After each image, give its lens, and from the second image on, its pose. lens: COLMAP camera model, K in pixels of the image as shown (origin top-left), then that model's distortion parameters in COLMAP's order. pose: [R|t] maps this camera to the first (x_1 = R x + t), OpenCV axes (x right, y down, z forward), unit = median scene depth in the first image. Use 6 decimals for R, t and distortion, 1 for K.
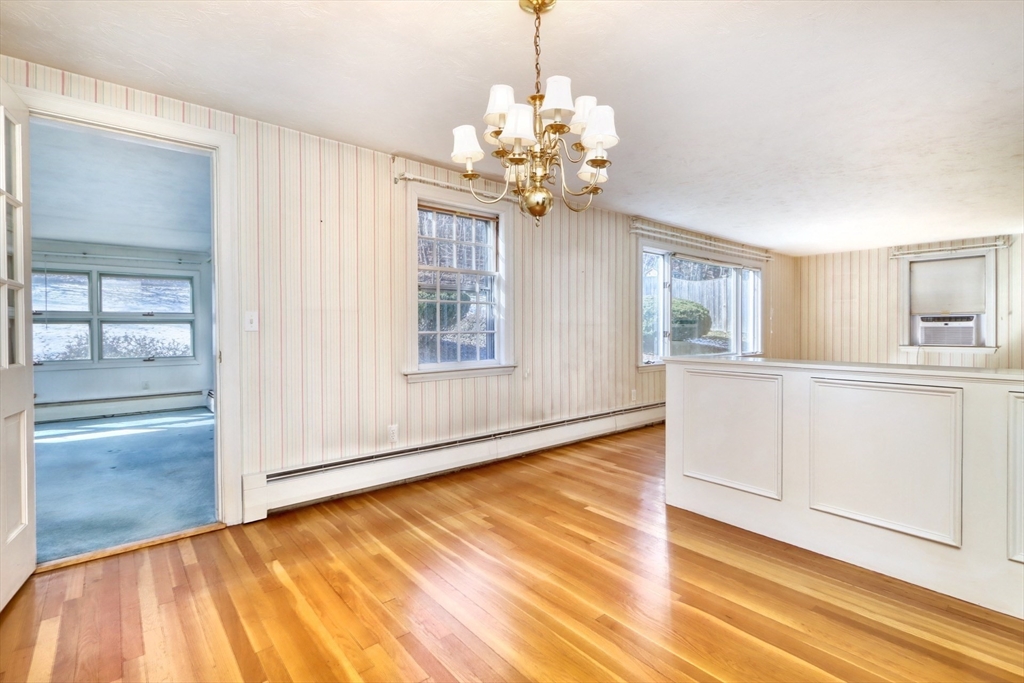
lens RADIAL K [[475.8, 0, 510.7], [0, 475.8, 332.9], [0, 0, 1]] dist [-0.002008, -0.000999]
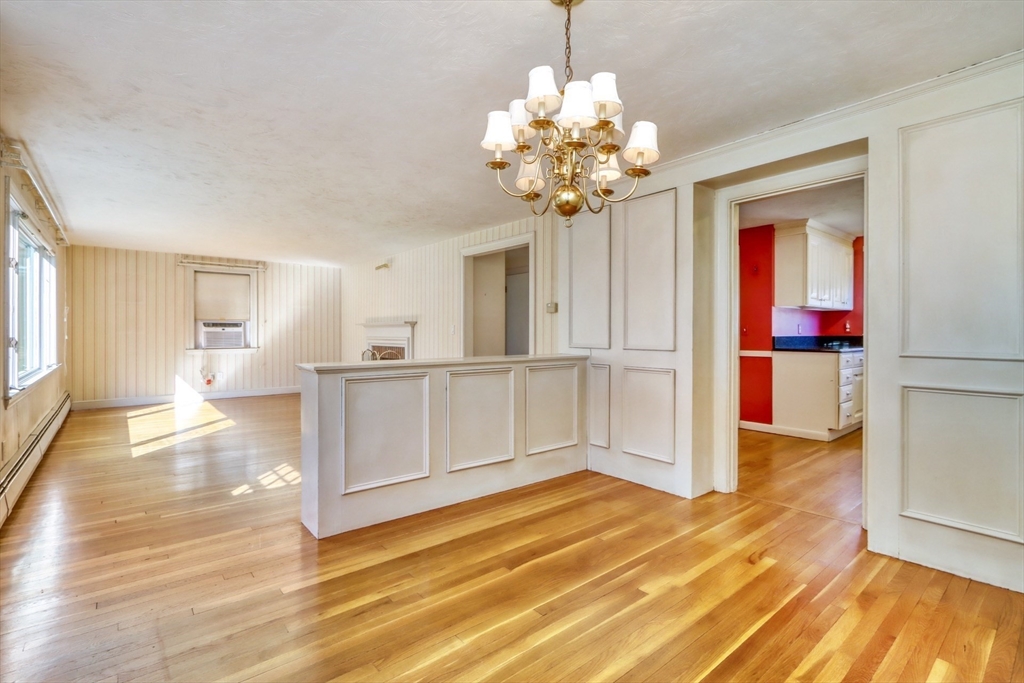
lens RADIAL K [[475.8, 0, 510.7], [0, 475.8, 332.9], [0, 0, 1]] dist [-0.002008, -0.000999]
pose [[0.006175, 0.000767, 0.999981, -0.245254], [0.008543, 0.999963, -0.000820, -0.002948], [-0.999944, 0.008548, 0.006168, 0.303721]]
